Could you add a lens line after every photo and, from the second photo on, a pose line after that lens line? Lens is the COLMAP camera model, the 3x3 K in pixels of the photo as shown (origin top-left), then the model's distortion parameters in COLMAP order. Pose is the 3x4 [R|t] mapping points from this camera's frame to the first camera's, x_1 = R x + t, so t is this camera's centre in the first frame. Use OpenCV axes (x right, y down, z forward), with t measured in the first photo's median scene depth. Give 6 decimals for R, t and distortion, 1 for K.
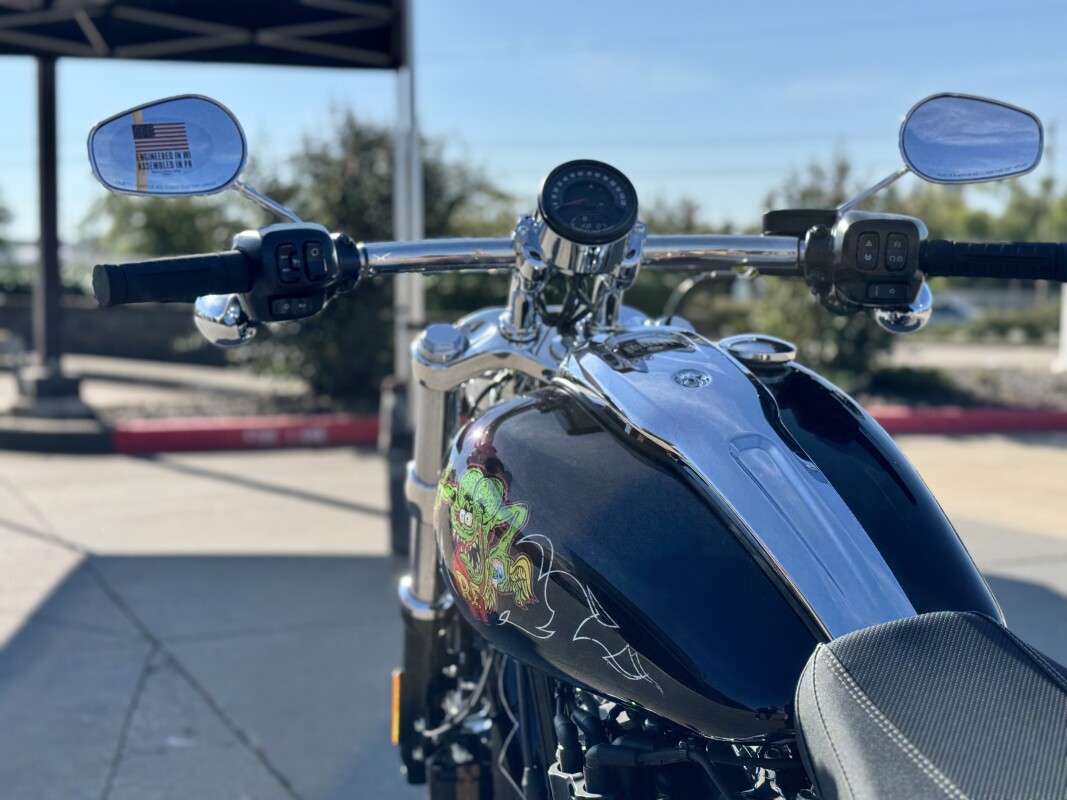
lens RADIAL K [[1477.0, 0, 533.5], [0, 1477.0, 400.0], [0, 0, 1]] dist [0.154349, -0.004333]
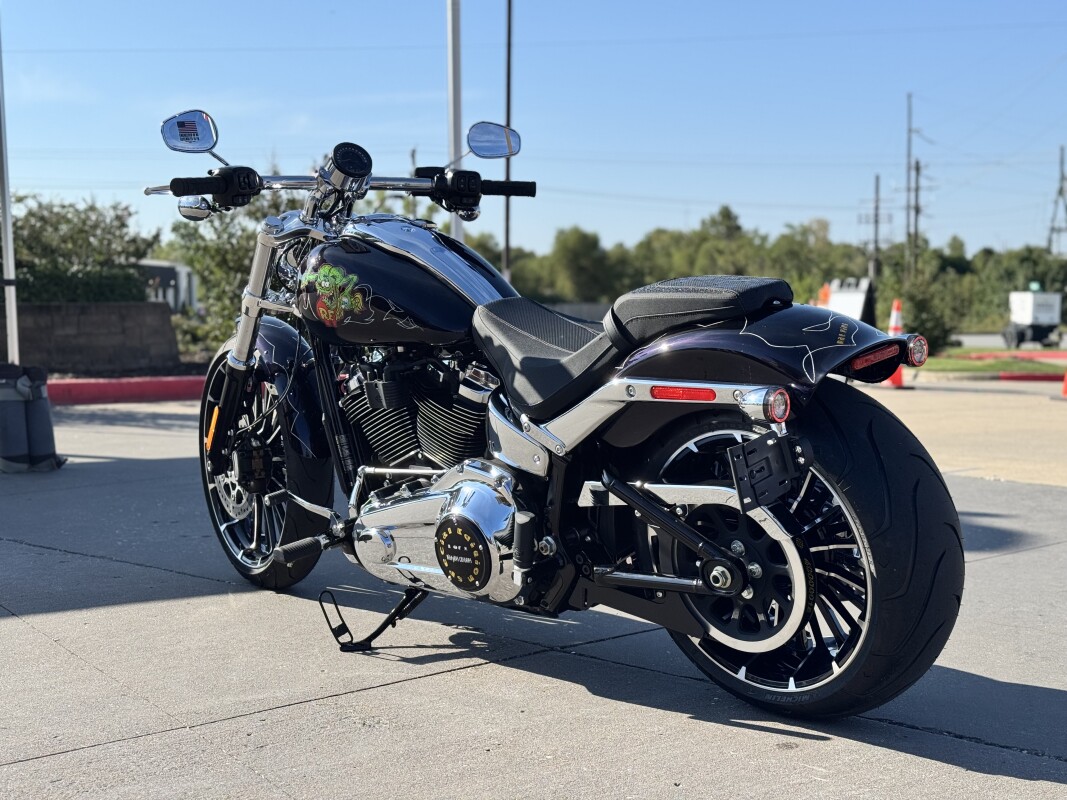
lens RADIAL K [[1477.0, 0, 533.5], [0, 1477.0, 400.0], [0, 0, 1]] dist [0.154349, -0.004333]
pose [[0.917276, -0.043492, 0.395870, -0.742214], [0.048600, 0.998814, -0.002880, 0.307157], [-0.395275, 0.021881, 0.918302, -1.469342]]
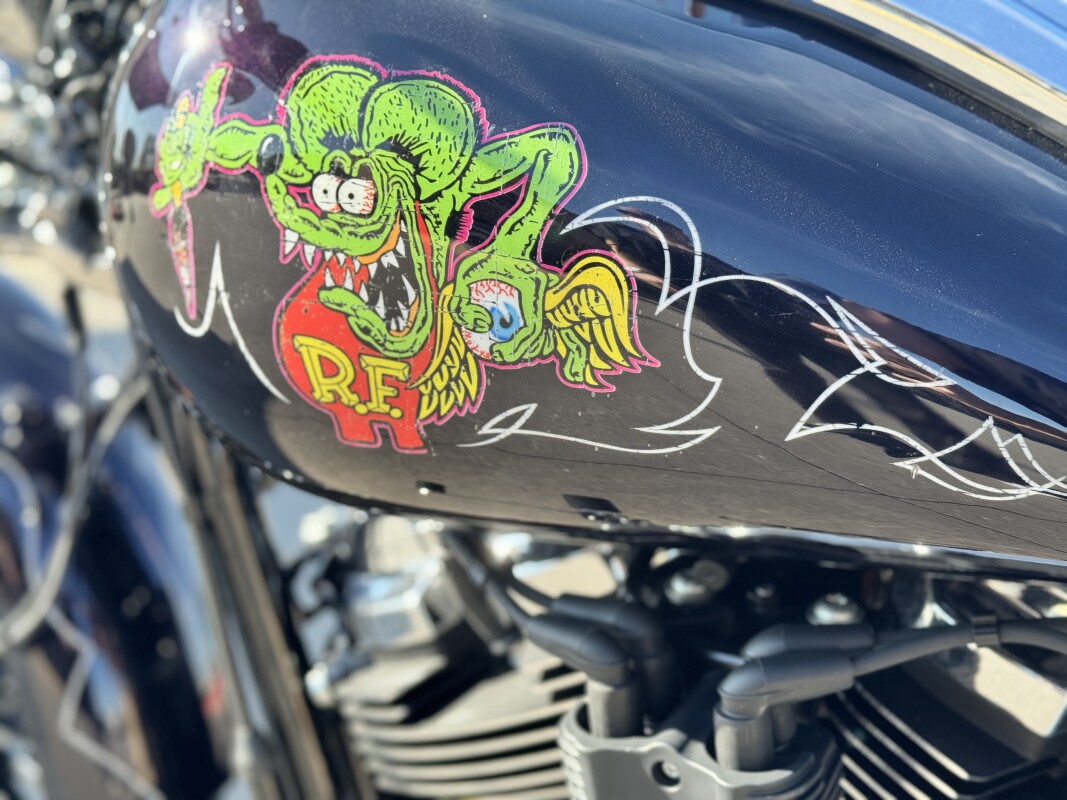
lens RADIAL K [[1477.0, 0, 533.5], [0, 1477.0, 400.0], [0, 0, 1]] dist [0.154349, -0.004333]
pose [[0.807000, -0.163955, 0.567336, -0.241239], [0.081119, 0.982357, 0.168505, 0.072934], [-0.584954, -0.089962, 0.806062, 0.671432]]
